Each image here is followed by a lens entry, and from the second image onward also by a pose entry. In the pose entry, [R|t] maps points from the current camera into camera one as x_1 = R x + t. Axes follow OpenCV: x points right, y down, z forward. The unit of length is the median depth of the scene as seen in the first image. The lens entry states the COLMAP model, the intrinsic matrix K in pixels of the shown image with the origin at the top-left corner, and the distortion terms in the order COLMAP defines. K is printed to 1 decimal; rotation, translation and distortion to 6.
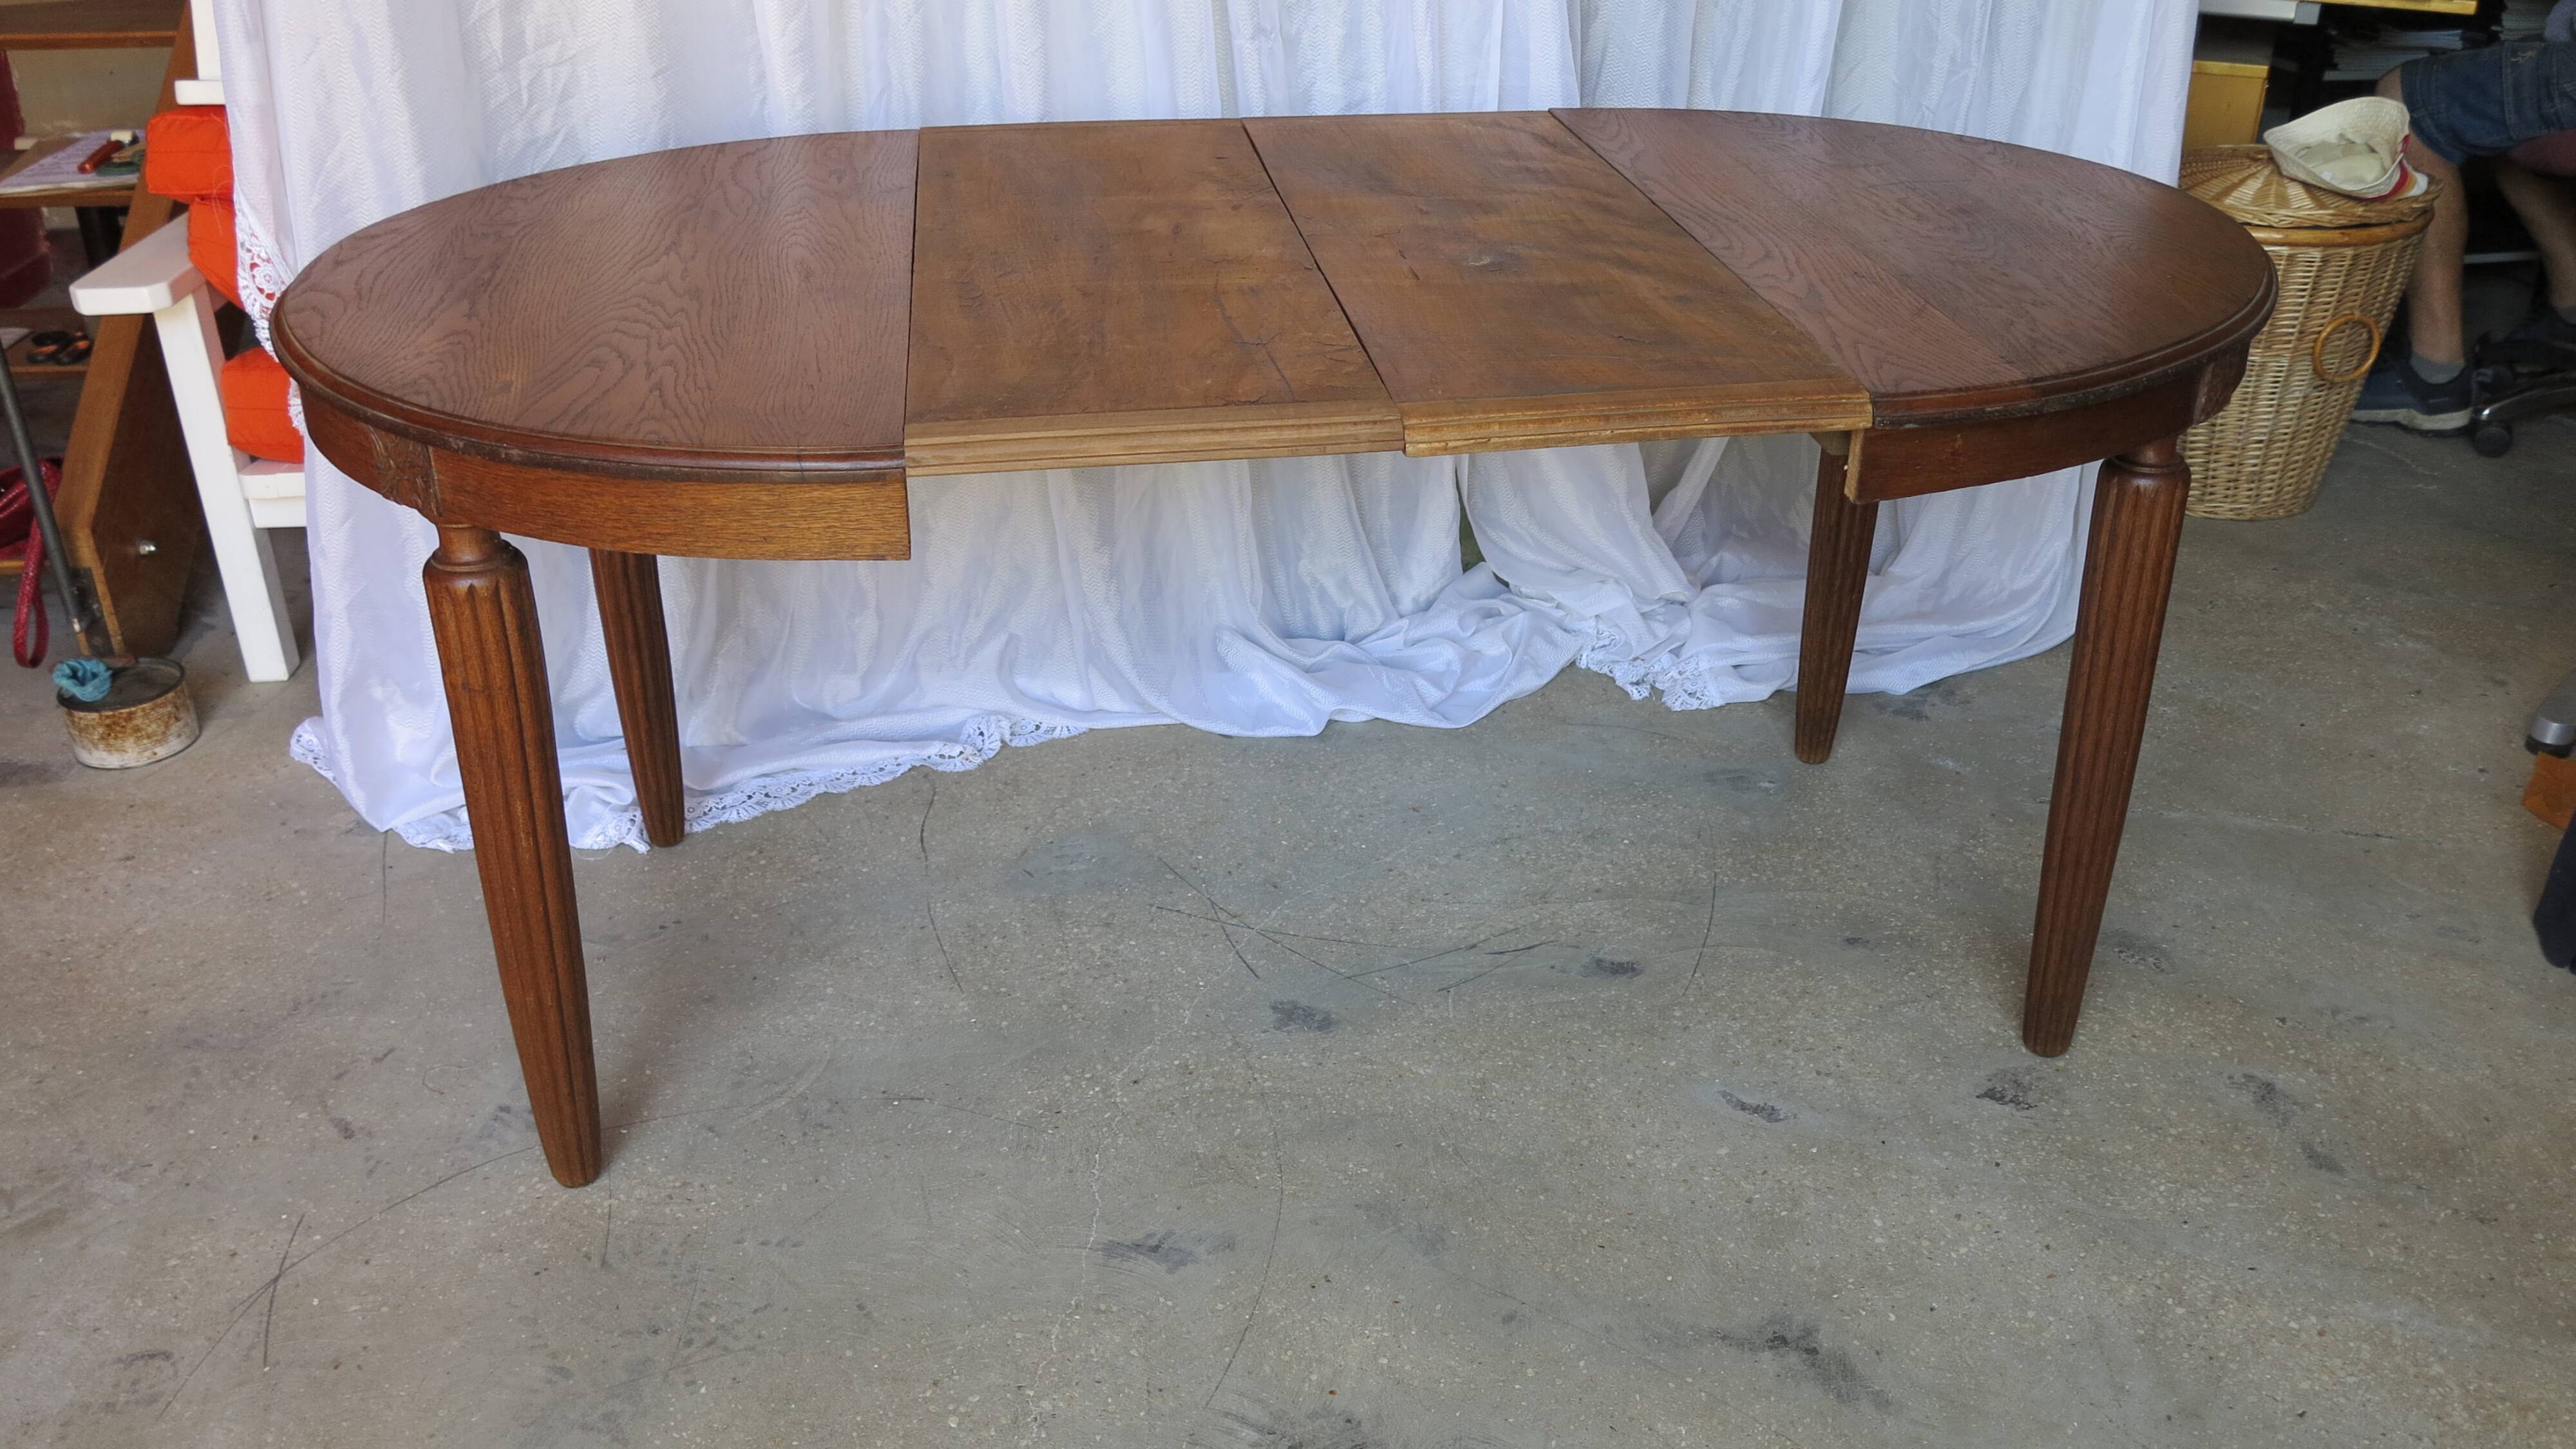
lens RADIAL K [[2107.6, 0, 1281.8], [0, 2107.6, 724.2], [0, 0, 1]] dist [-0.043836, 0.016752]
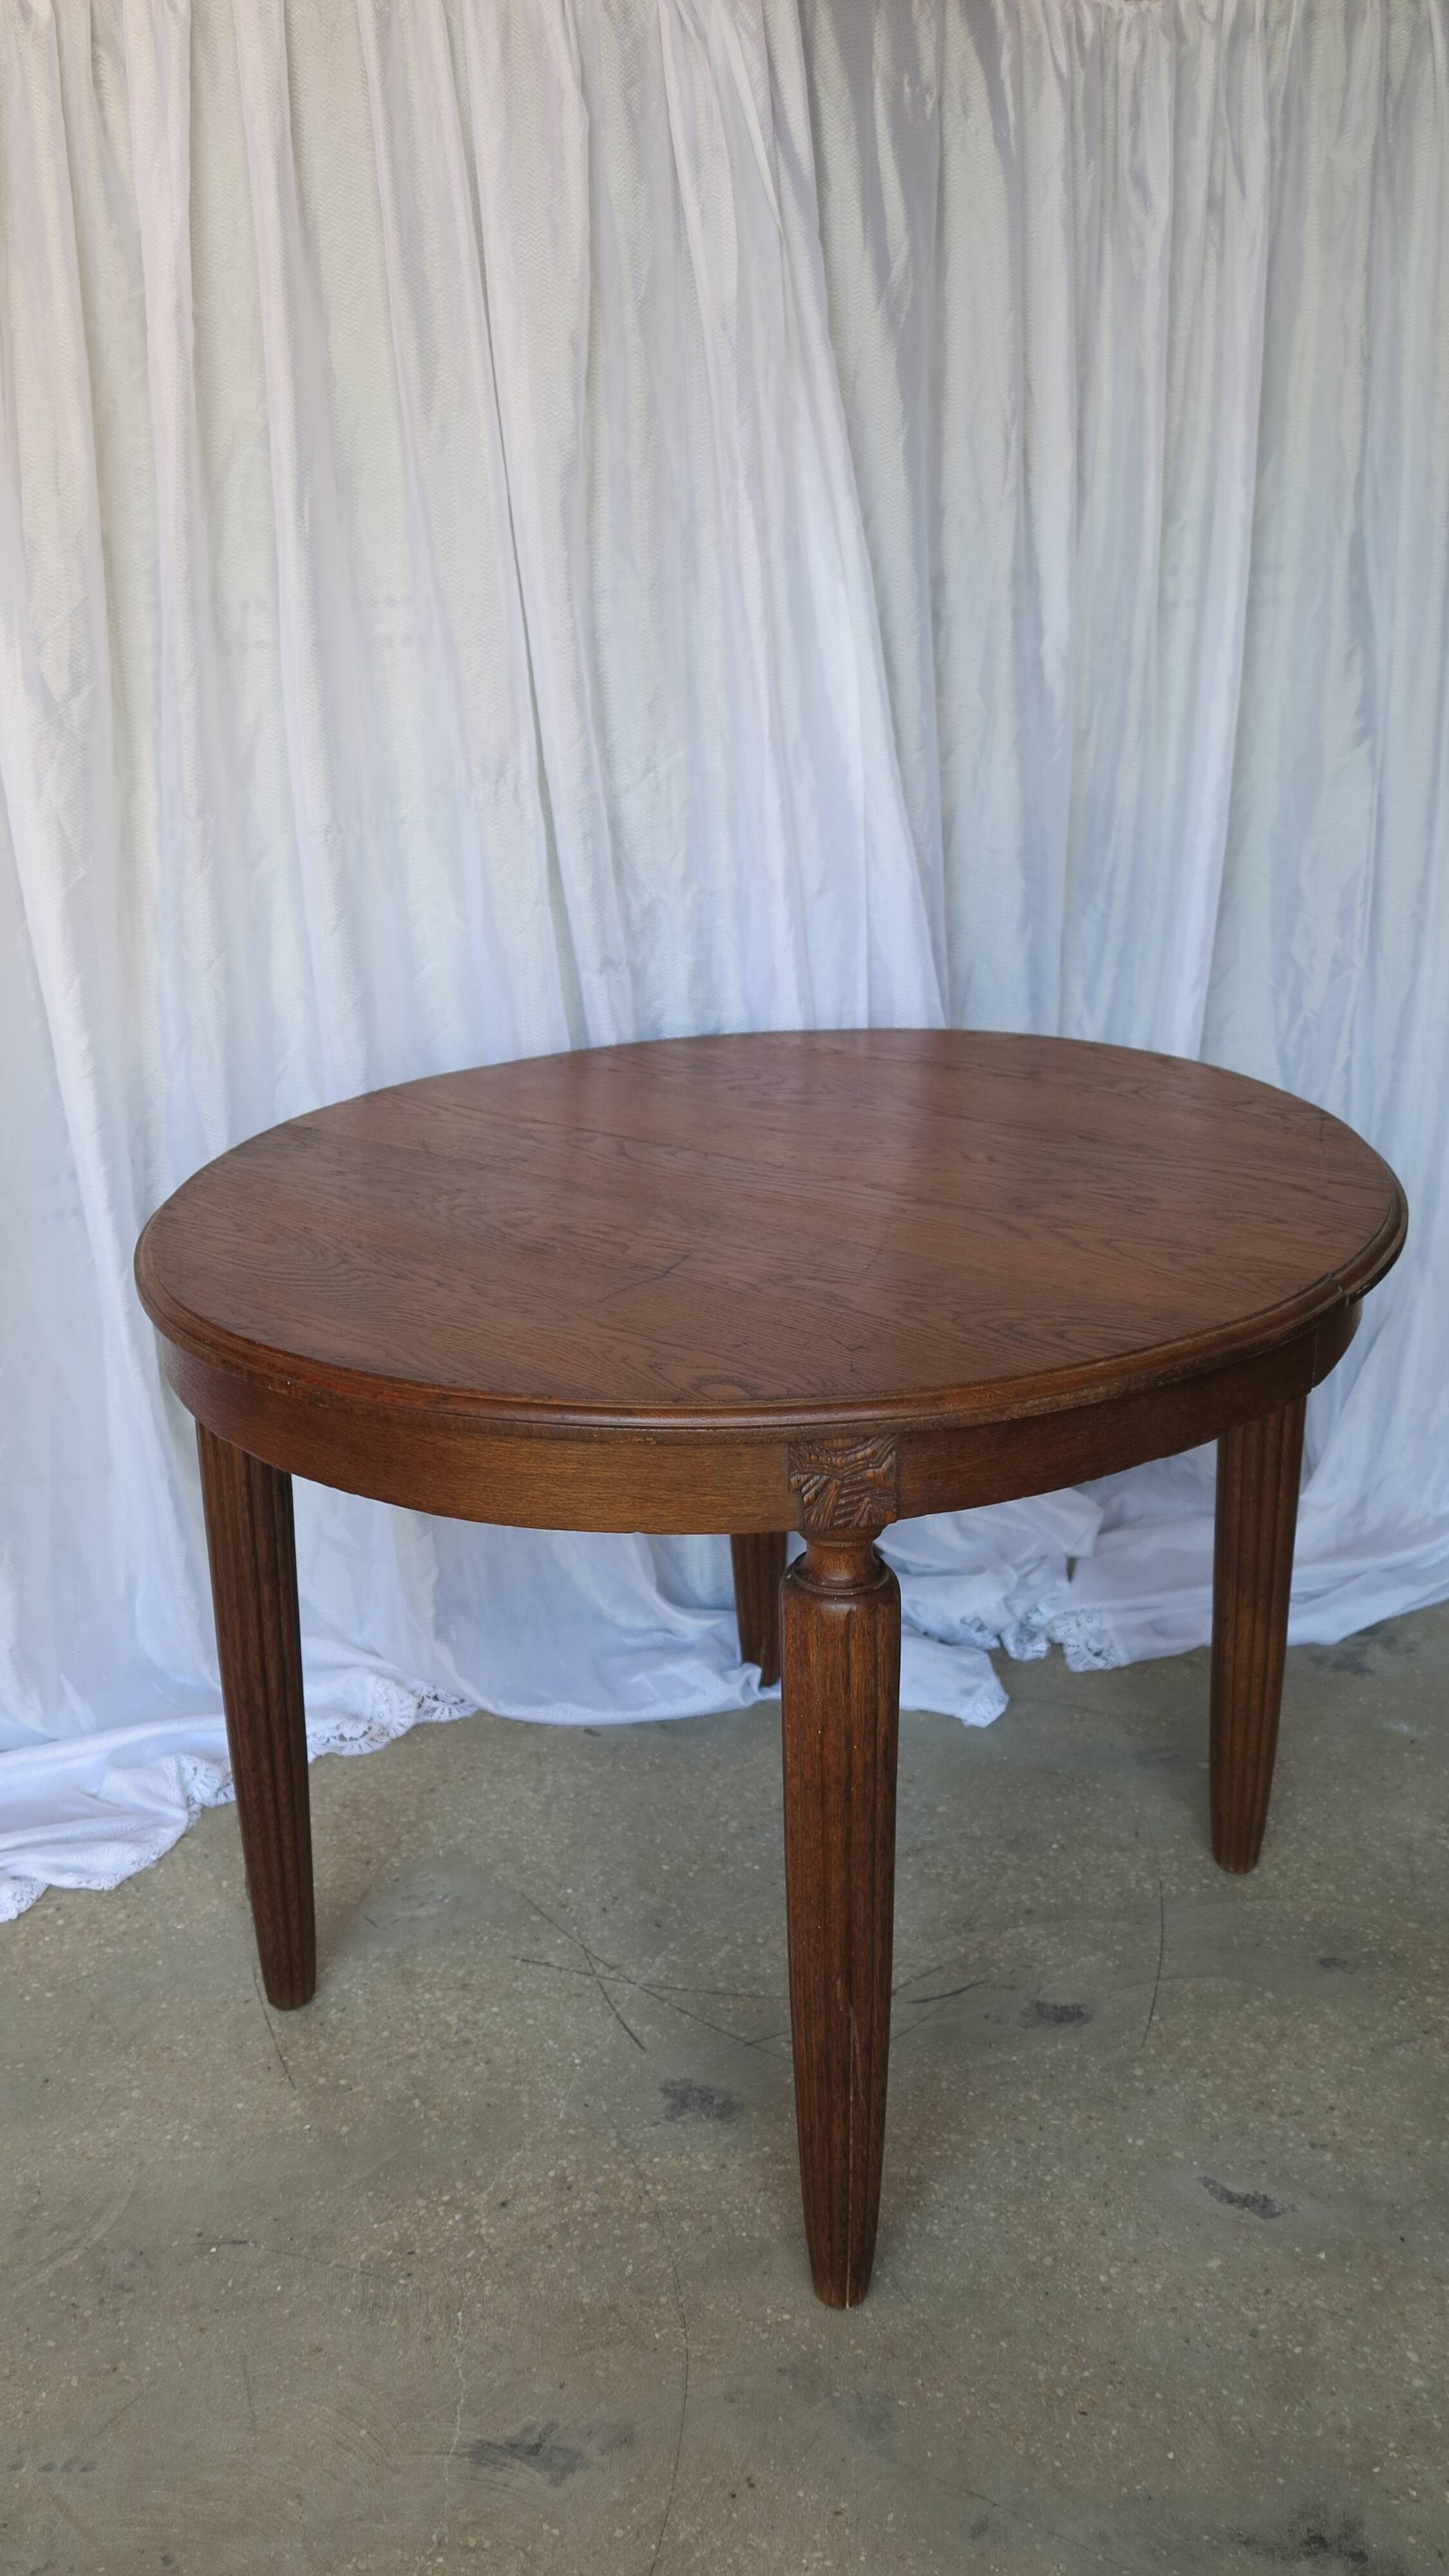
lens RADIAL K [[2107.6, 0, 705.2], [0, 2107.6, 1283.5], [0, 0, 1]] dist [-0.043836, 0.016752]
pose [[0.998493, -0.040026, 0.037538, -0.005902], [0.045039, 0.988560, -0.143943, -0.063036], [-0.031347, 0.145417, 0.988874, 0.118764]]
